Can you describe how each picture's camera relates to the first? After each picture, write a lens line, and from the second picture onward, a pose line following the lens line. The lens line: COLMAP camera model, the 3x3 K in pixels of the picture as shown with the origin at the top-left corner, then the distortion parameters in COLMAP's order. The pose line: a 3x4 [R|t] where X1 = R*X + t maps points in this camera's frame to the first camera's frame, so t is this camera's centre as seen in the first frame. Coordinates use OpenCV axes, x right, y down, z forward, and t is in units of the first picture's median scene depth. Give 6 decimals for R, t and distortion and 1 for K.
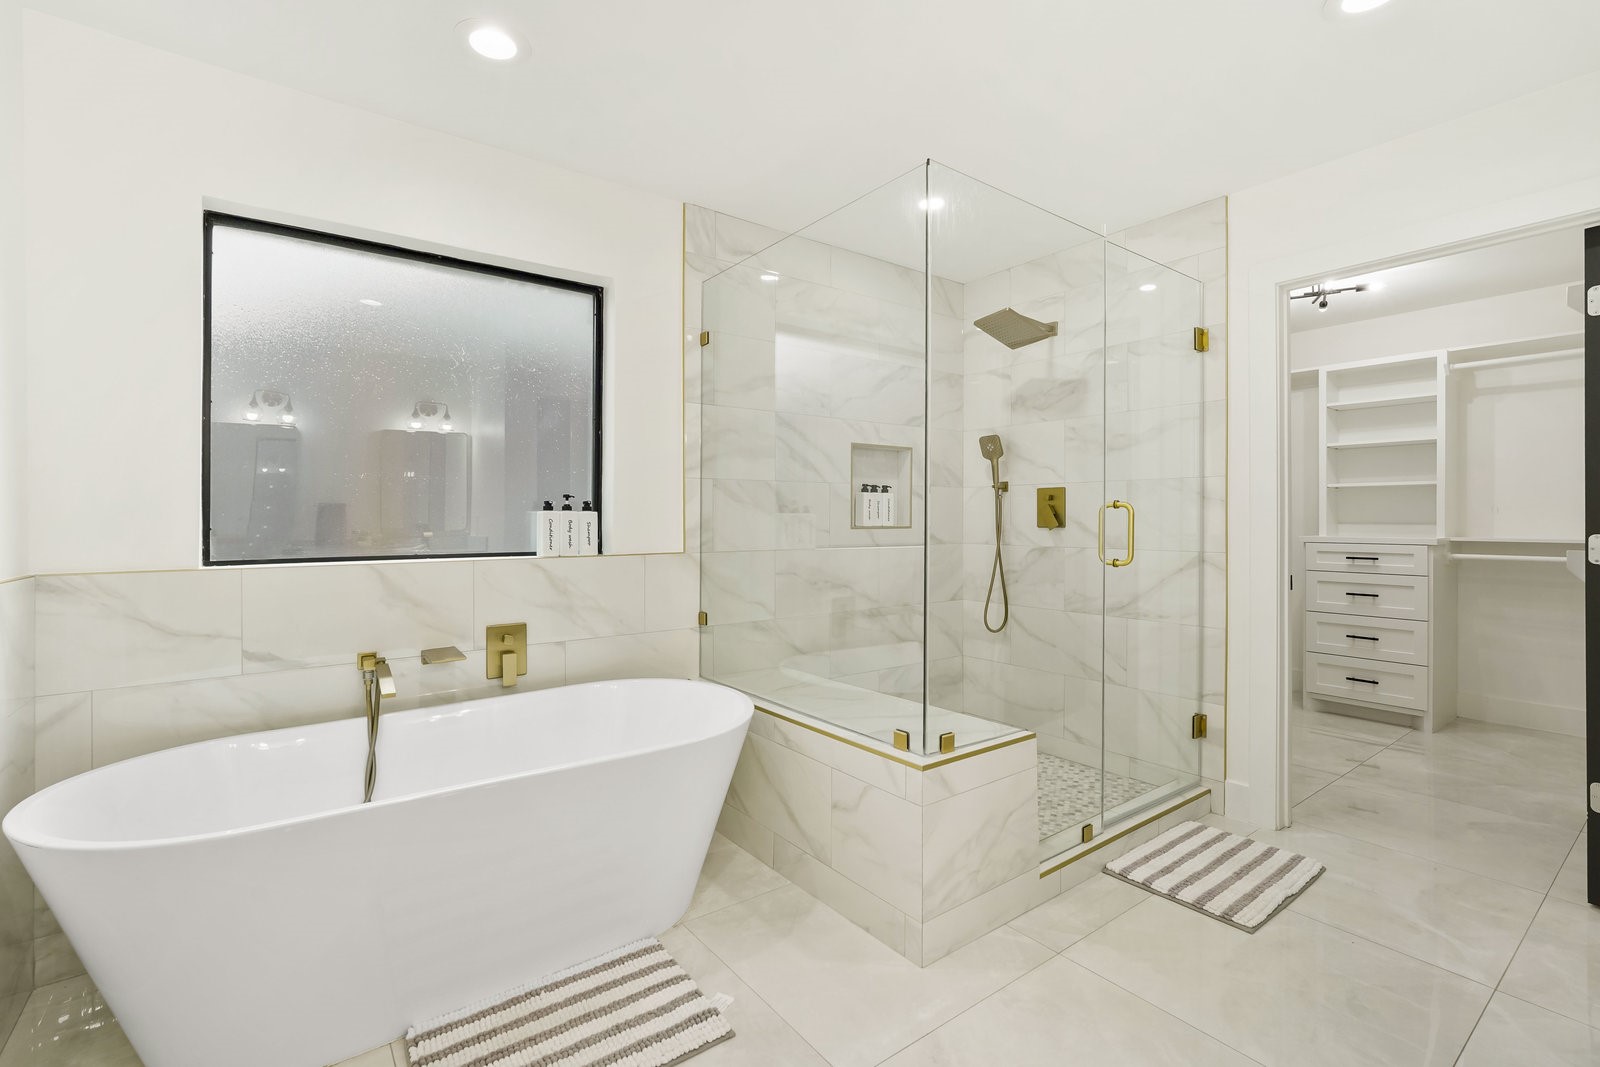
lens RADIAL K [[712.2, 0, 805.5], [0, 712.2, 524.8], [0, 0, 1]] dist [-0.000518, 0.000634]
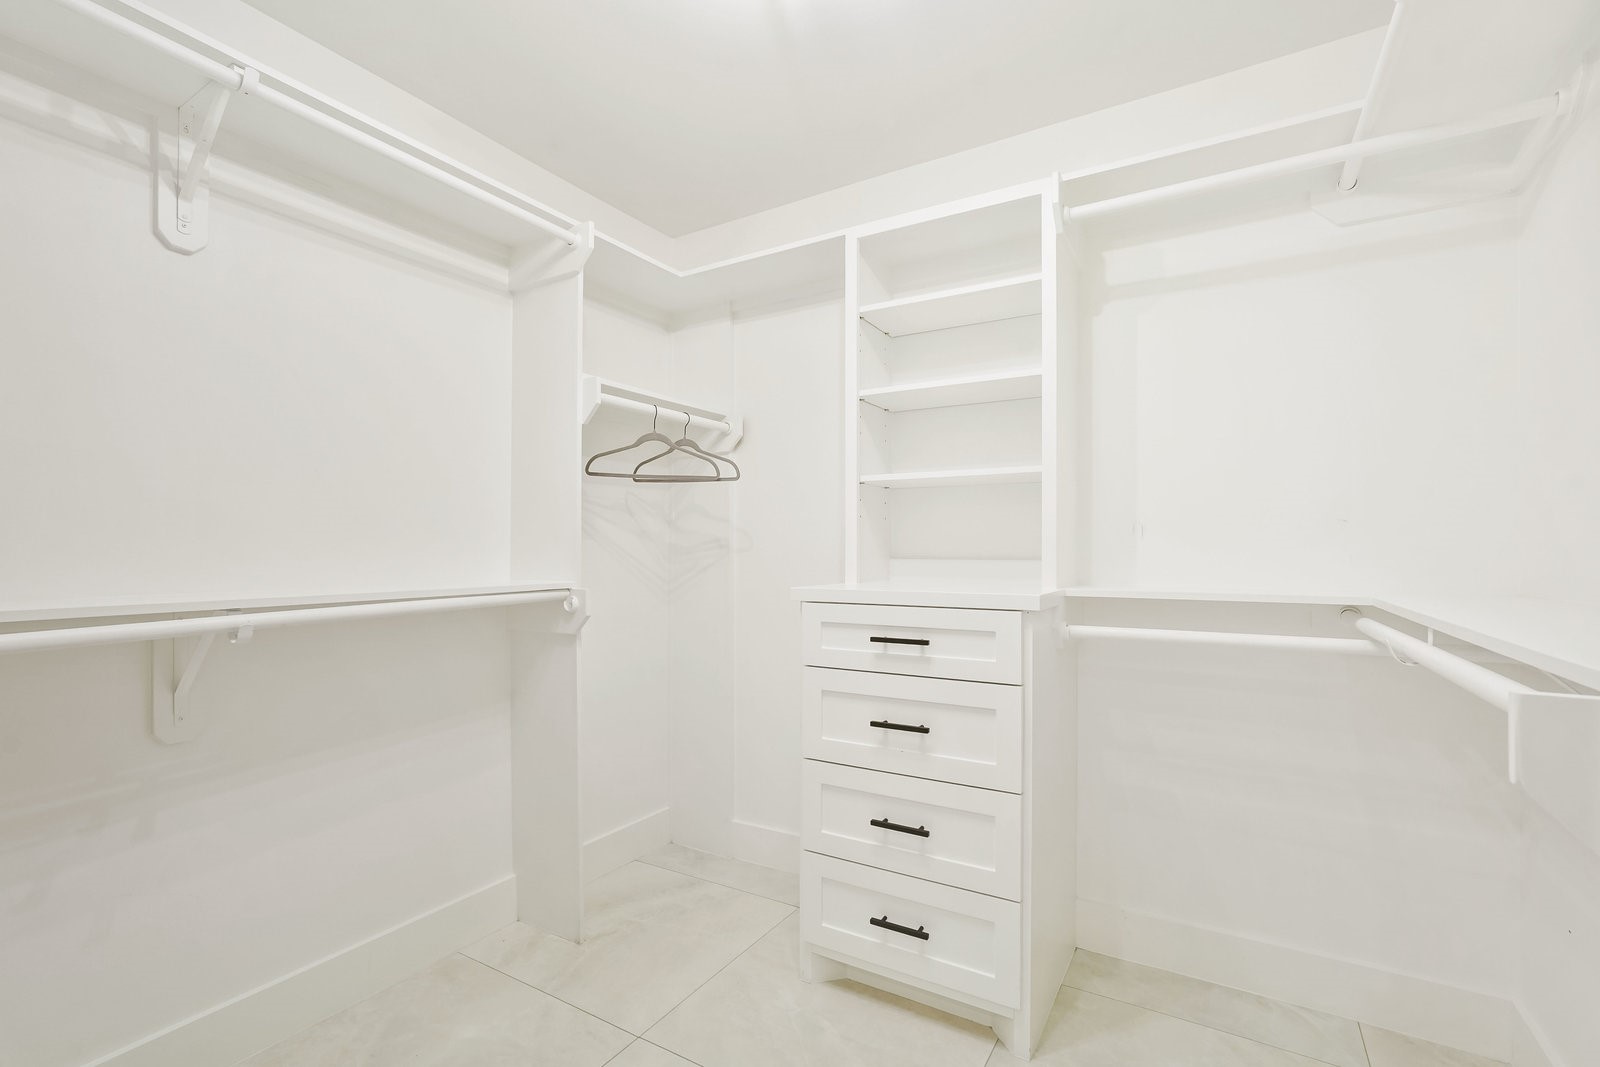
lens RADIAL K [[720.3, 0, 793.1], [0, 720.3, 552.4], [0, 0, 1]] dist [-0.001800, 0.000034]
pose [[0.932661, 0.002988, 0.360742, 0.581652], [-0.000734, 0.999979, -0.006385, -0.003180], [-0.360754, 0.005691, 0.932644, 0.638227]]
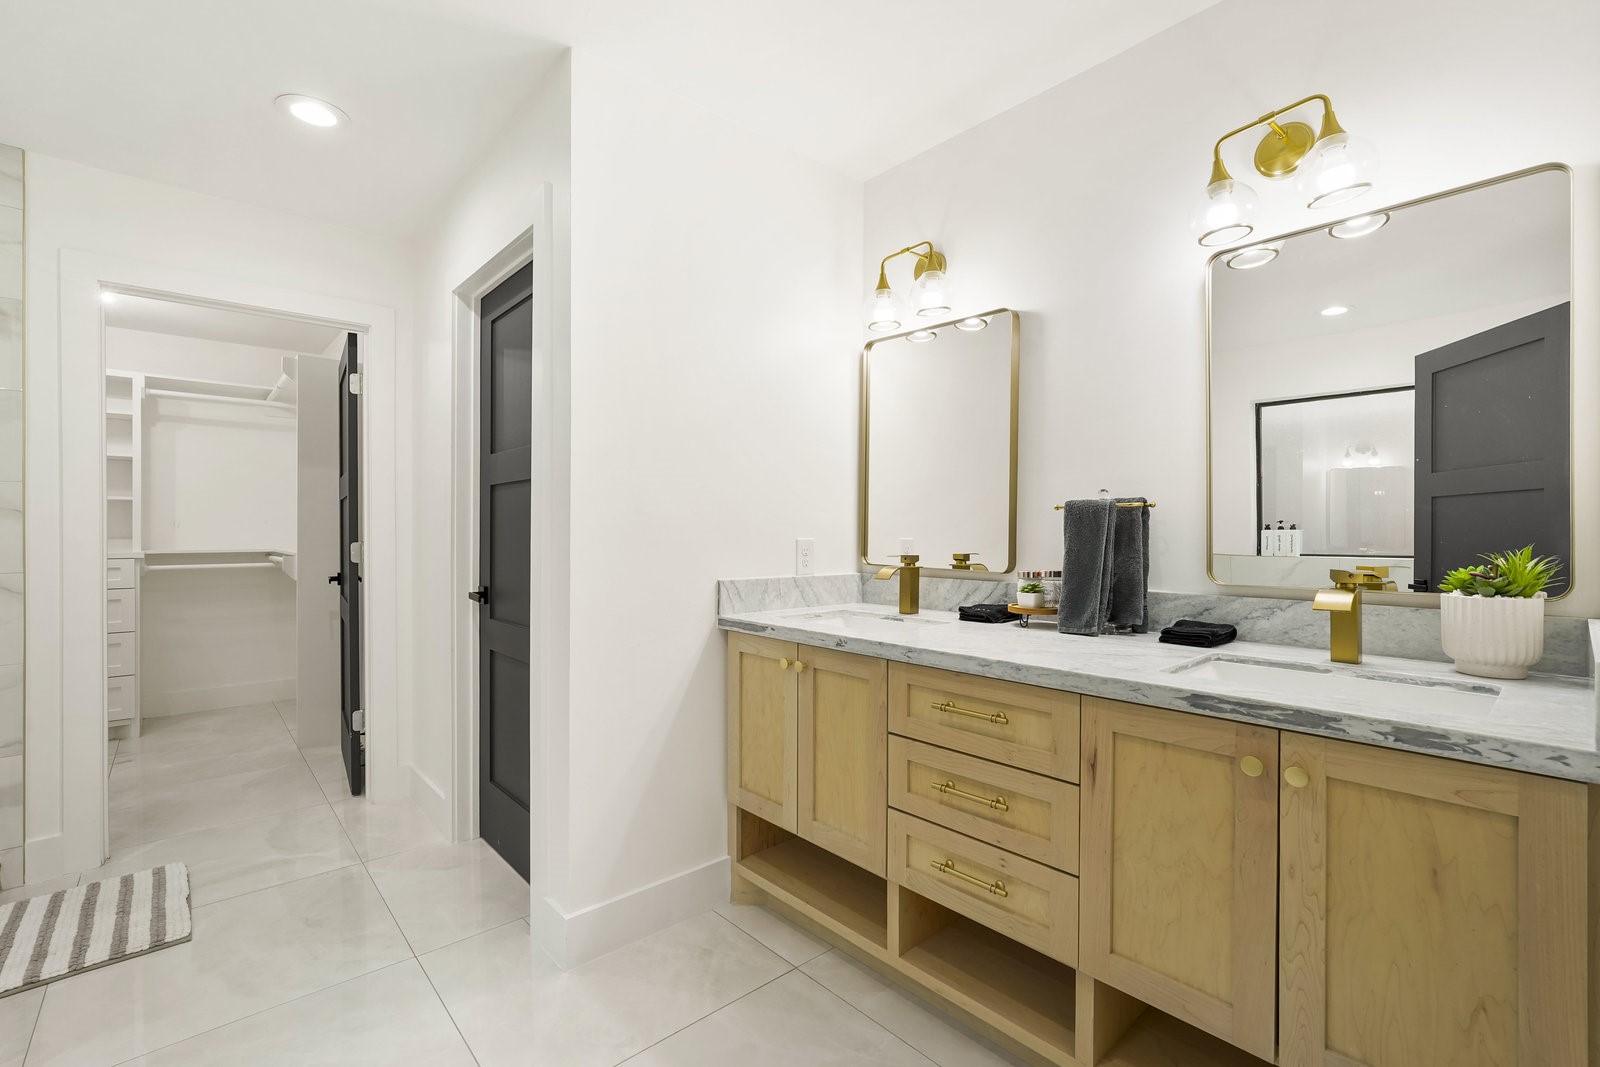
lens RADIAL K [[712.2, 0, 805.5], [0, 712.2, 524.8], [0, 0, 1]] dist [-0.000518, 0.000634]
pose [[-0.083916, 0.010986, 0.996412, -0.241379], [0.011682, 0.999881, -0.010041, 0.001412], [-0.996404, 0.010798, -0.084034, 0.106342]]
